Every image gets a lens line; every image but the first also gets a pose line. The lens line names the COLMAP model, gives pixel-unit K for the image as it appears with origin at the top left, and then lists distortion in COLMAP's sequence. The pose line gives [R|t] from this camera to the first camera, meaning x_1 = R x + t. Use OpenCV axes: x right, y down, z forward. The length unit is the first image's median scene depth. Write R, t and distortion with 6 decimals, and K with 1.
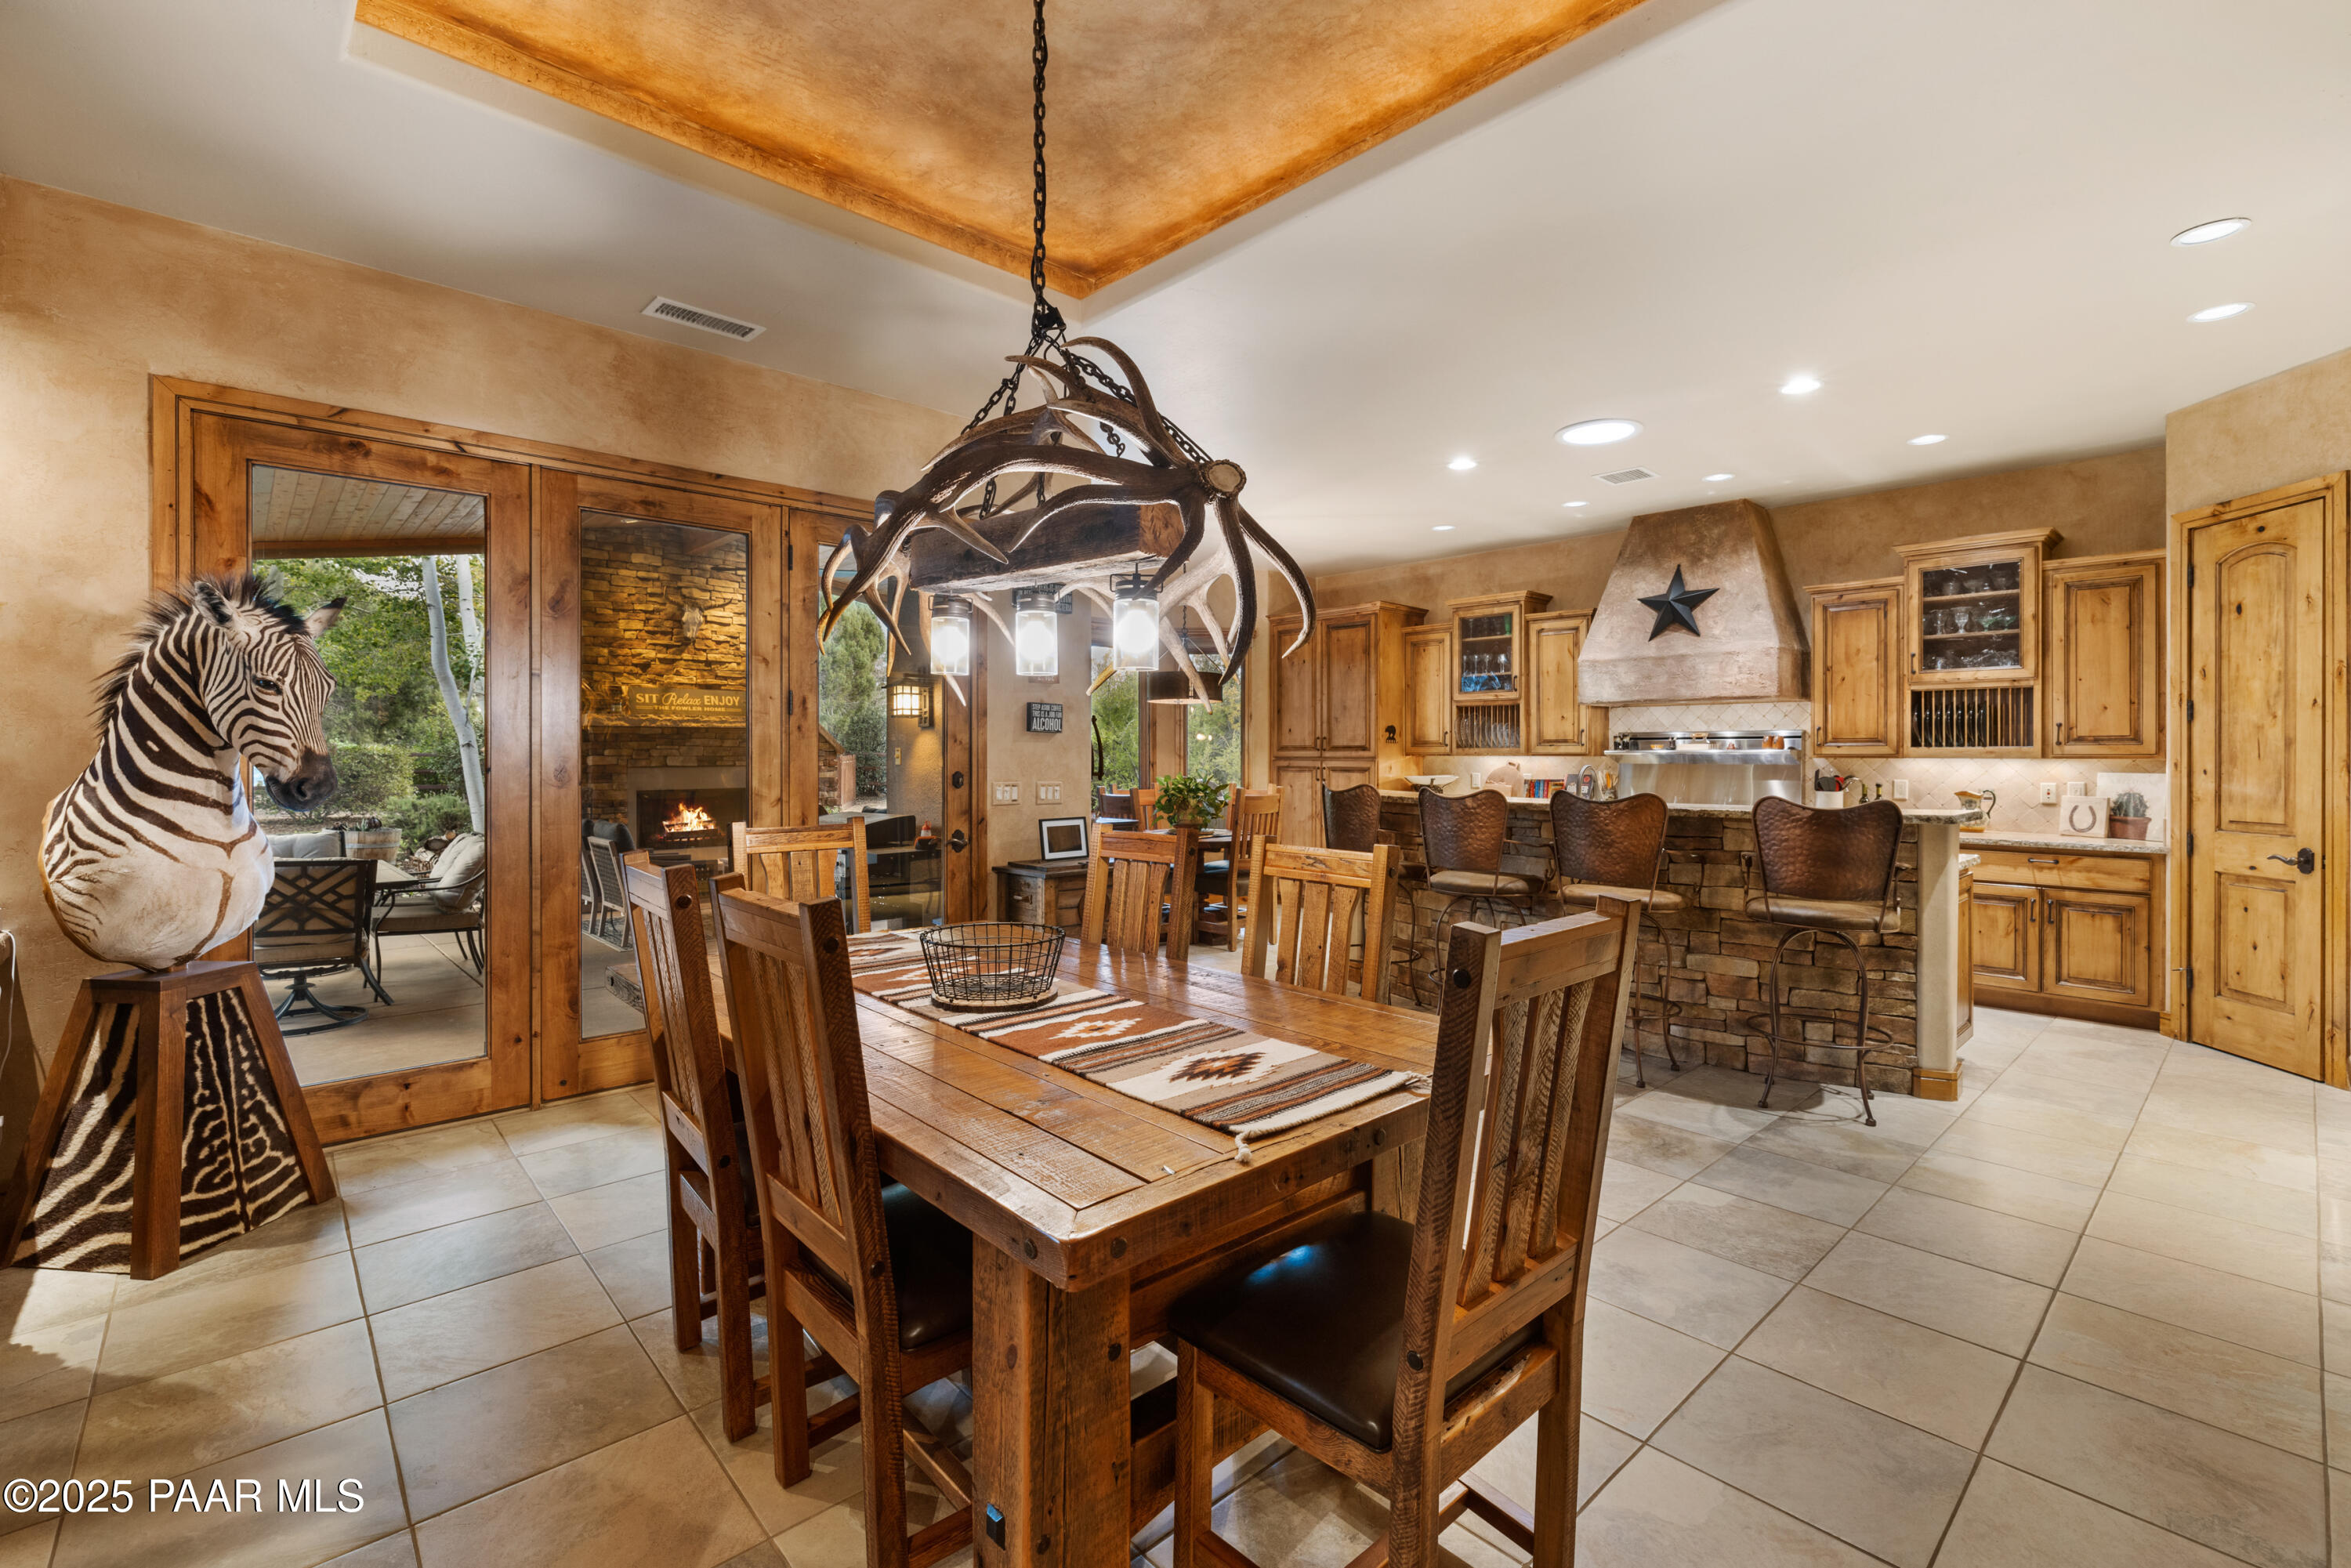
lens RADIAL K [[1029.6, 0, 1189.9], [0, 1029.6, 770.7], [0, 0, 1]] dist [0.000482, -0.000391]
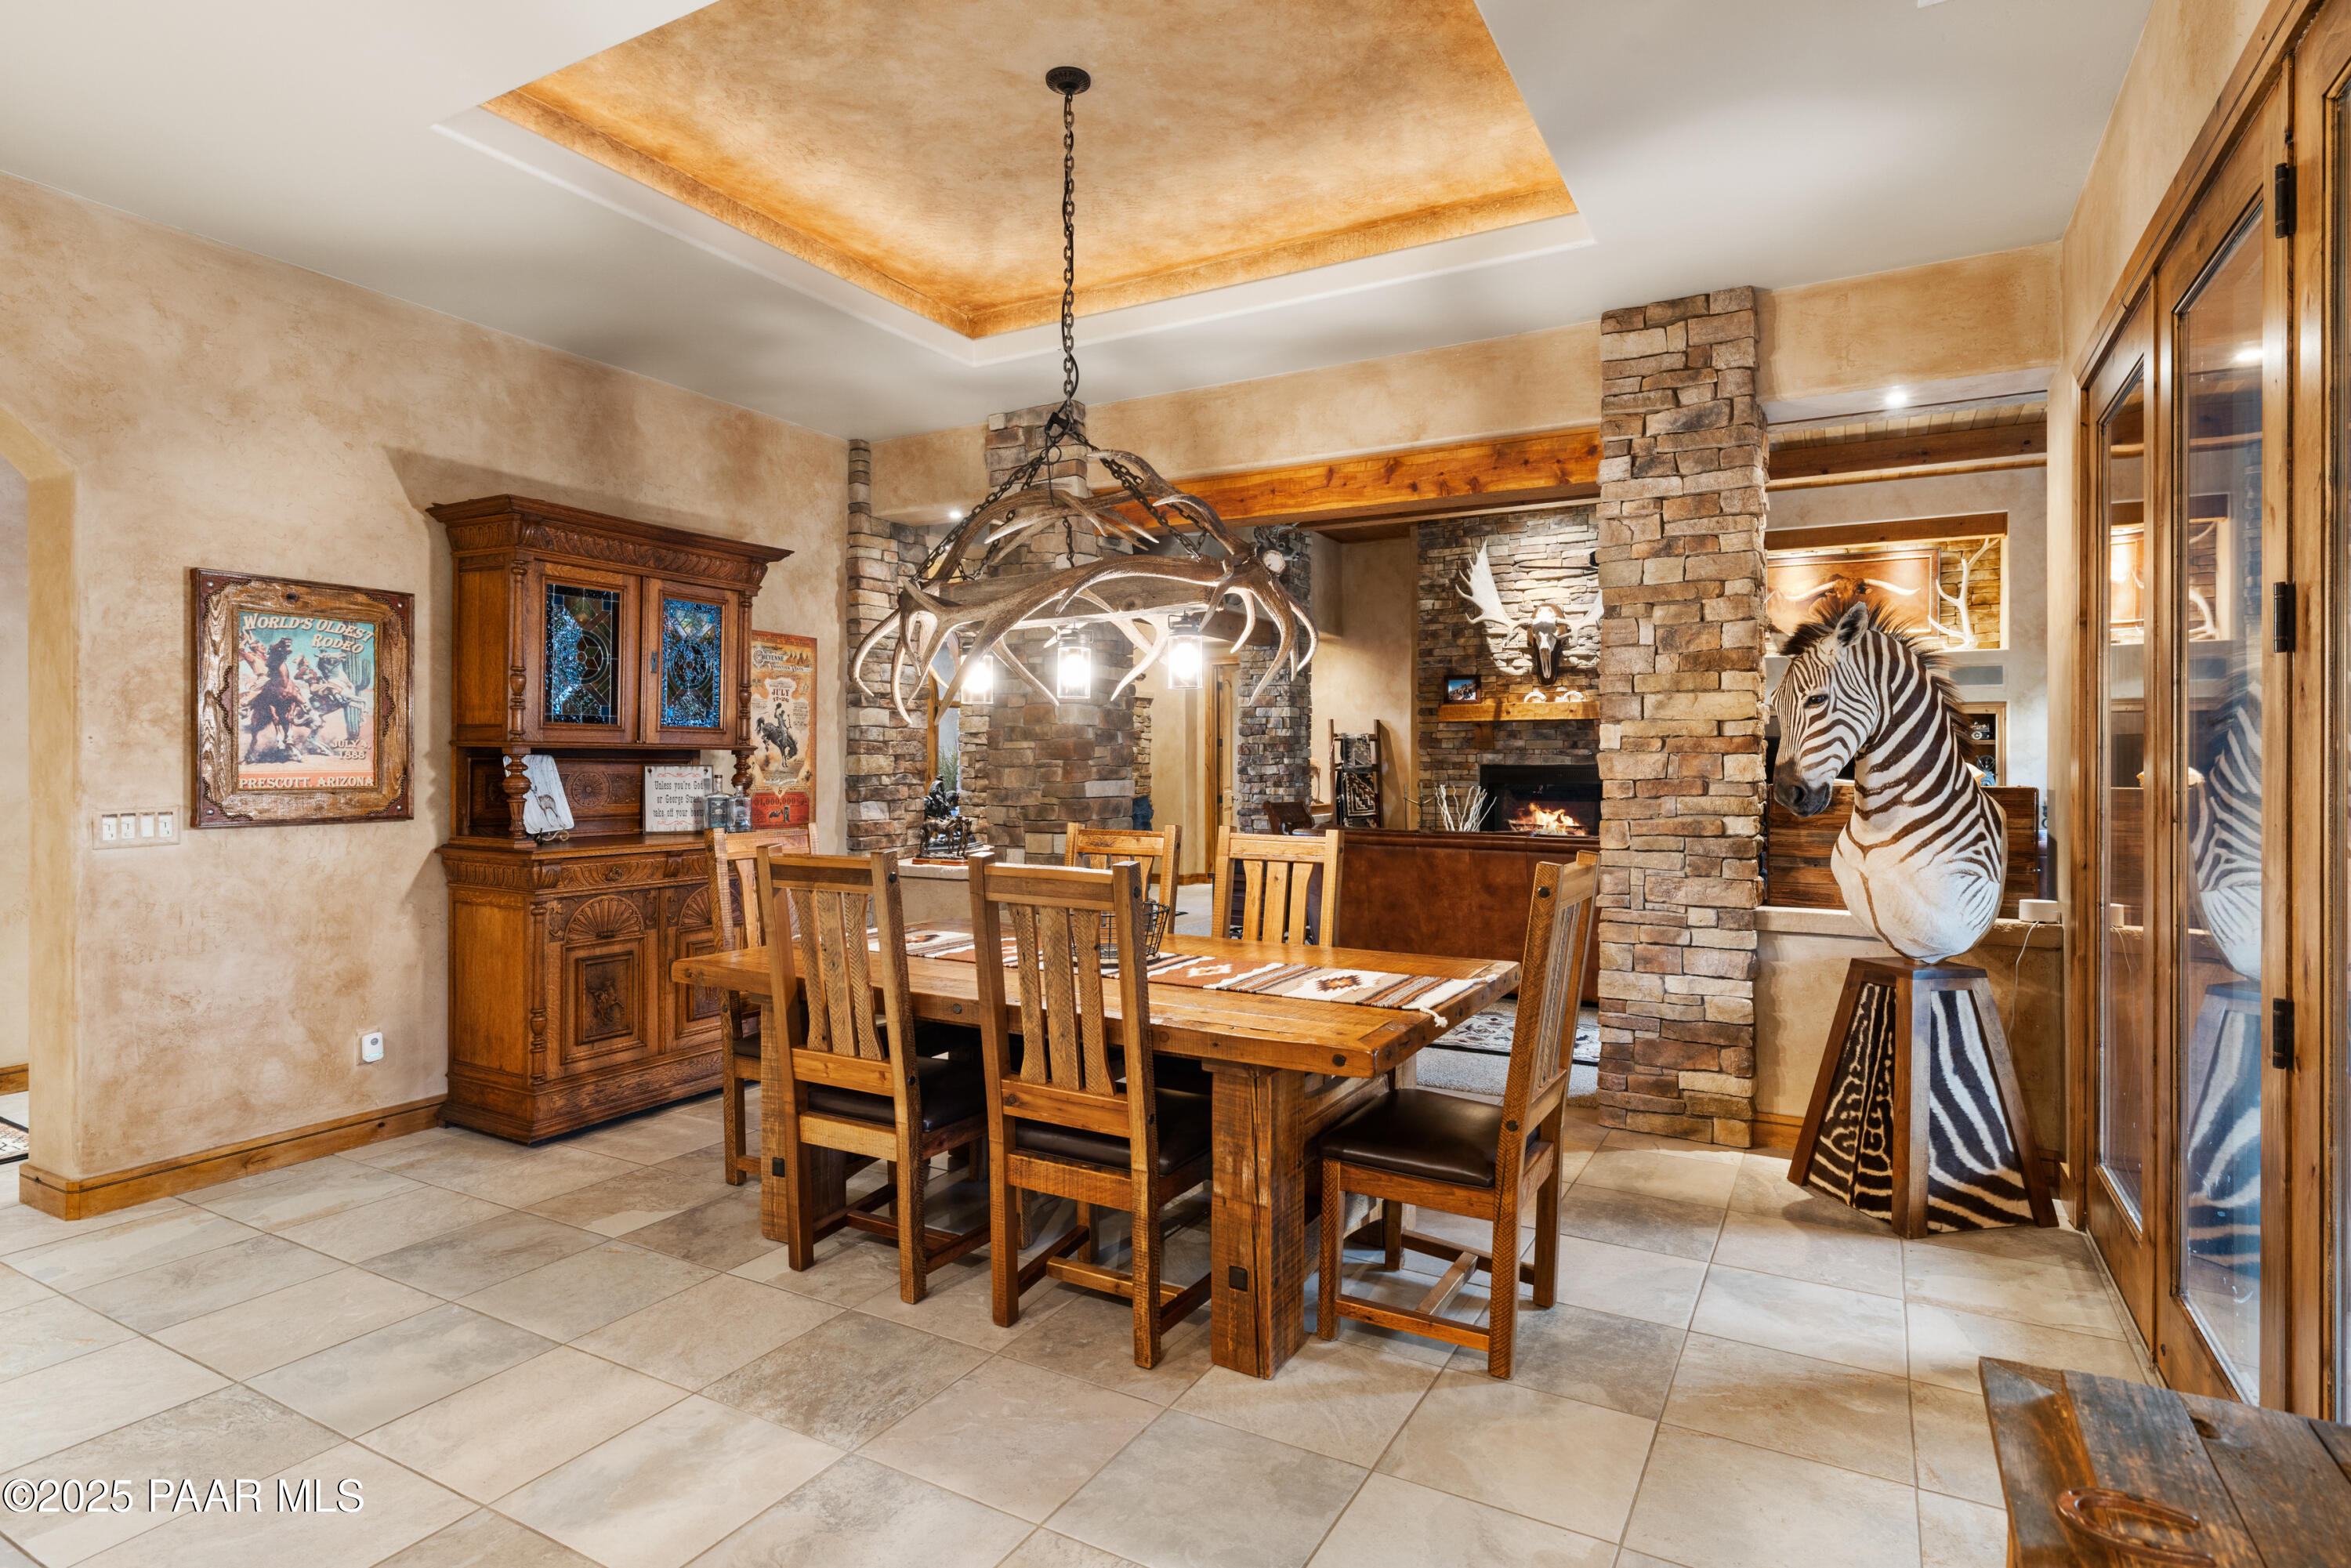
lens RADIAL K [[1205.3, 0, 1185.9], [0, 1205.3, 773.3], [0, 0, 1]] dist [-0.000336, -0.000616]
pose [[-0.952919, -0.000093, -0.303225, 0.072558], [-0.008025, 0.999657, 0.024912, -0.017622], [0.303119, 0.026172, -0.952593, 1.075434]]
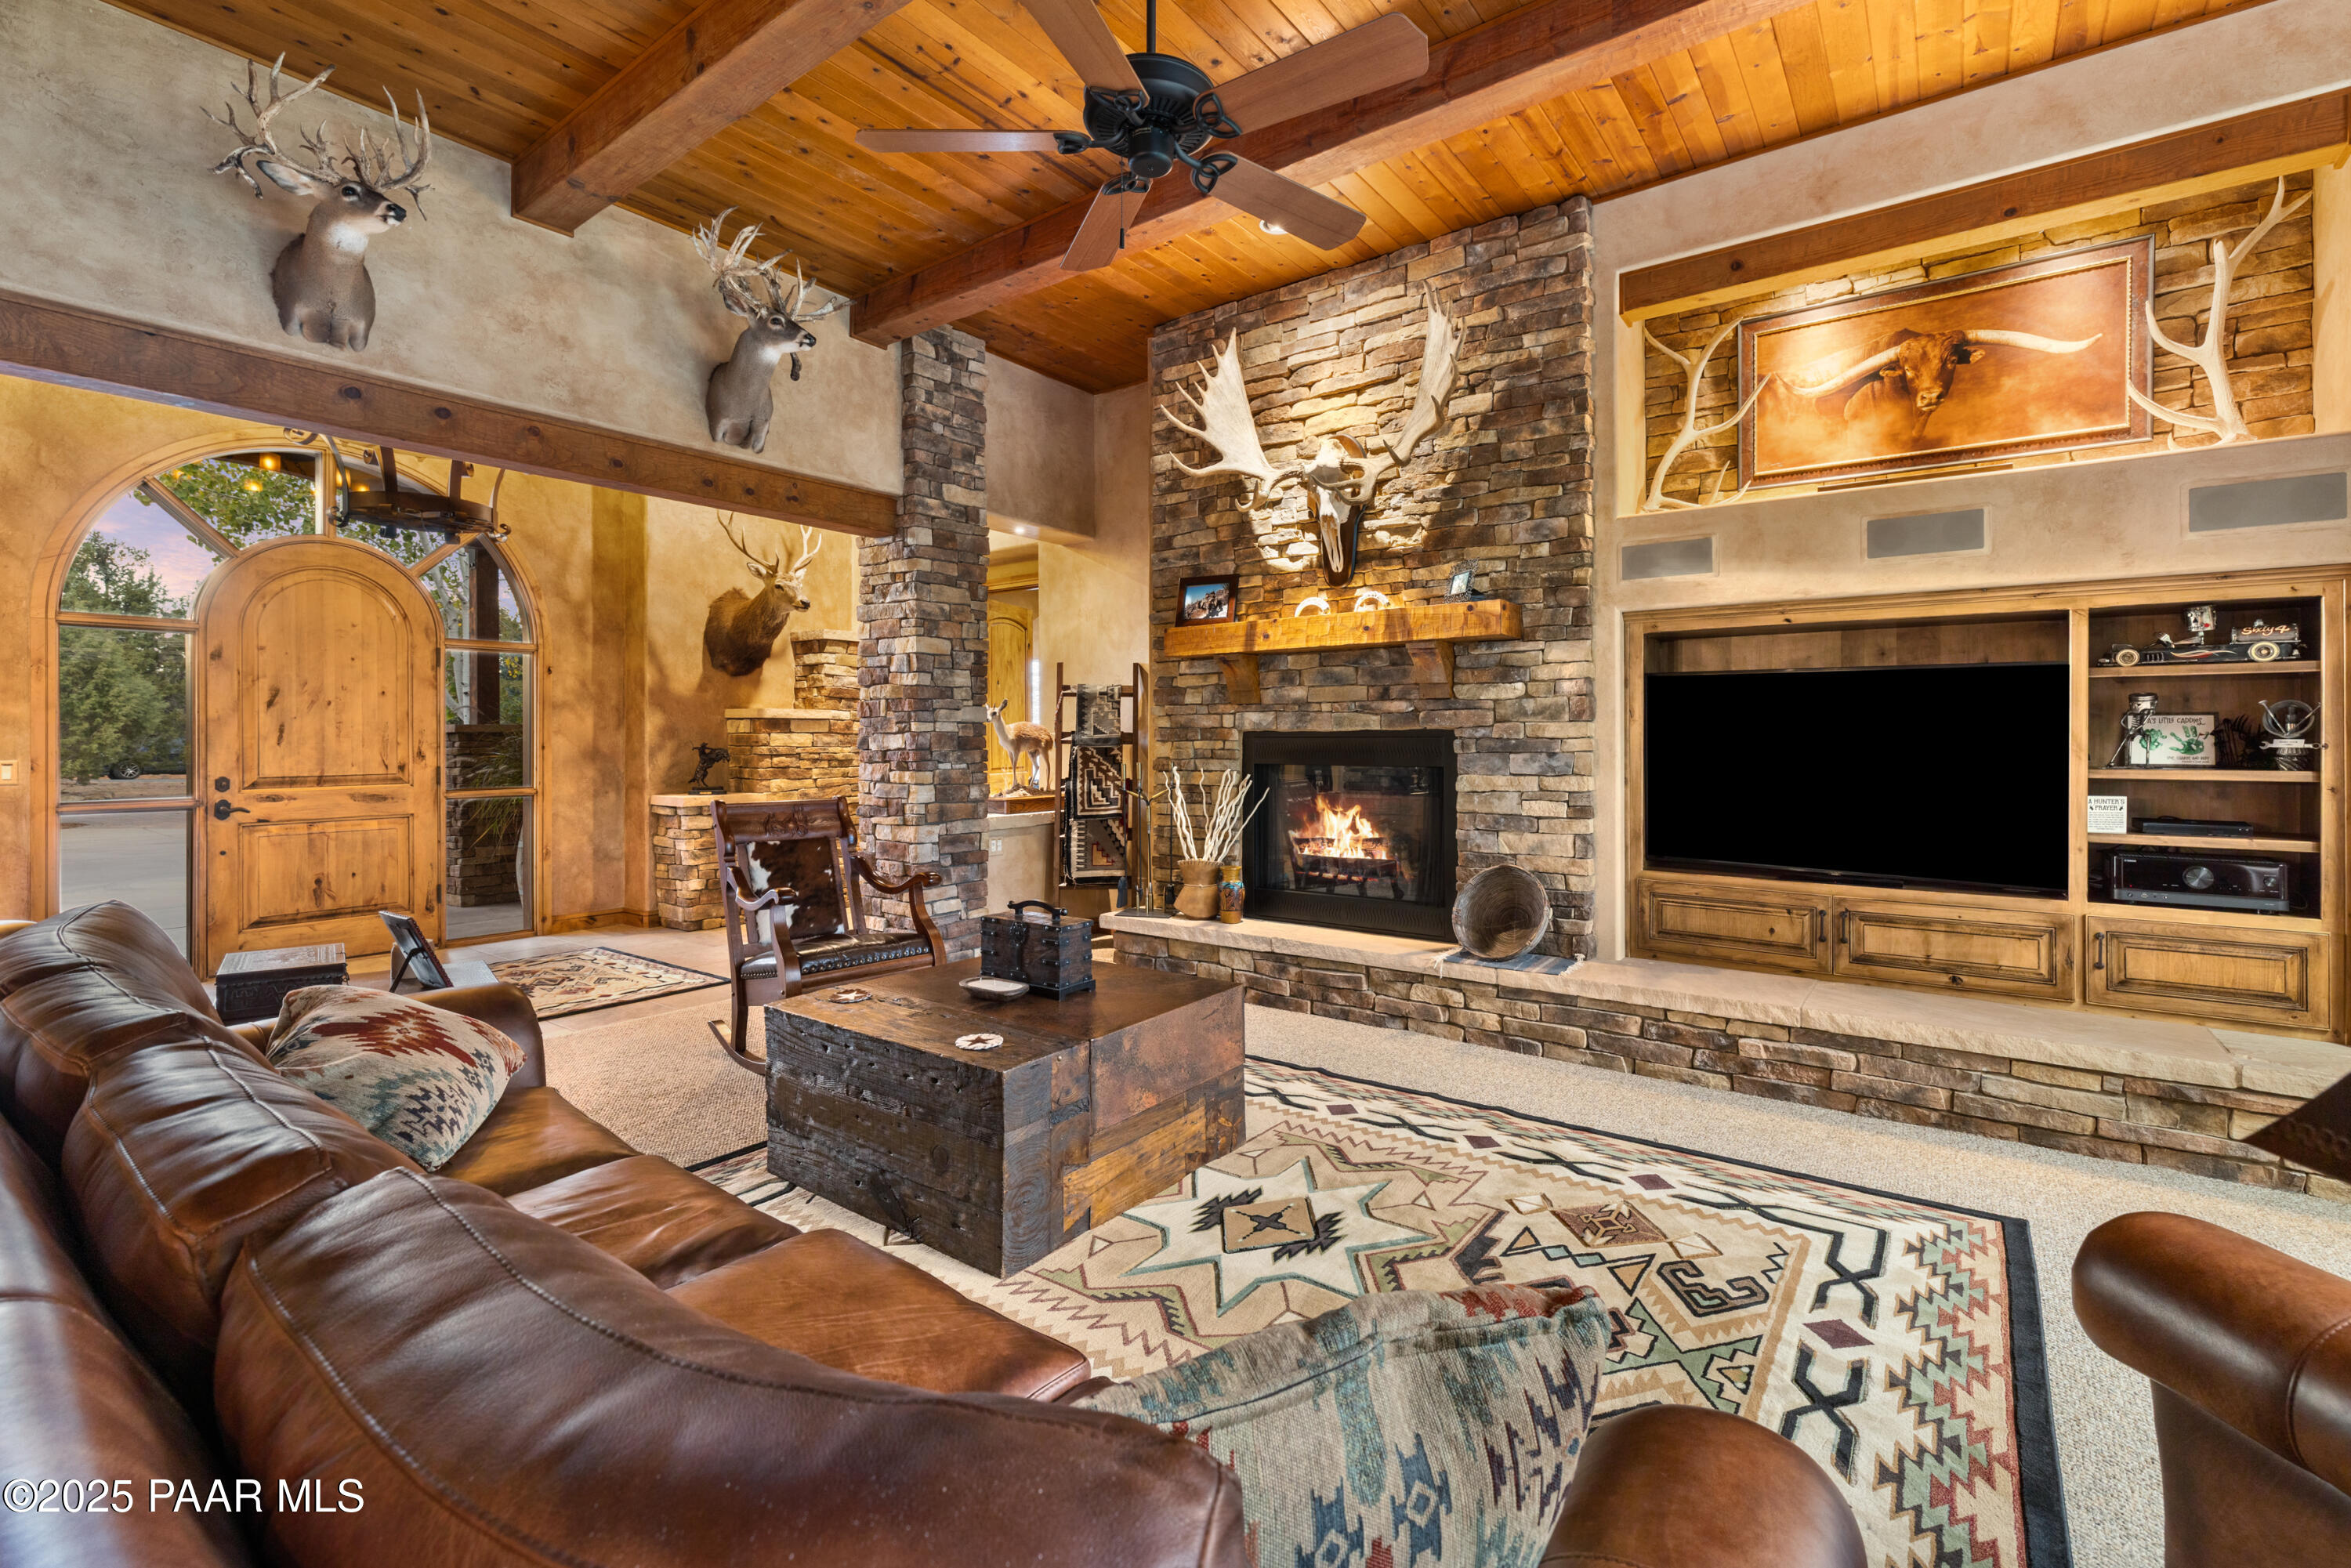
lens RADIAL K [[1029.6, 0, 1195.8], [0, 1029.6, 742.4], [0, 0, 1]] dist [0.000482, -0.000391]
pose [[-0.983702, 0.001759, -0.179796, -0.809128], [-0.001989, 0.999785, 0.020663, 0.004835], [0.179794, 0.020684, -0.983487, 0.248176]]
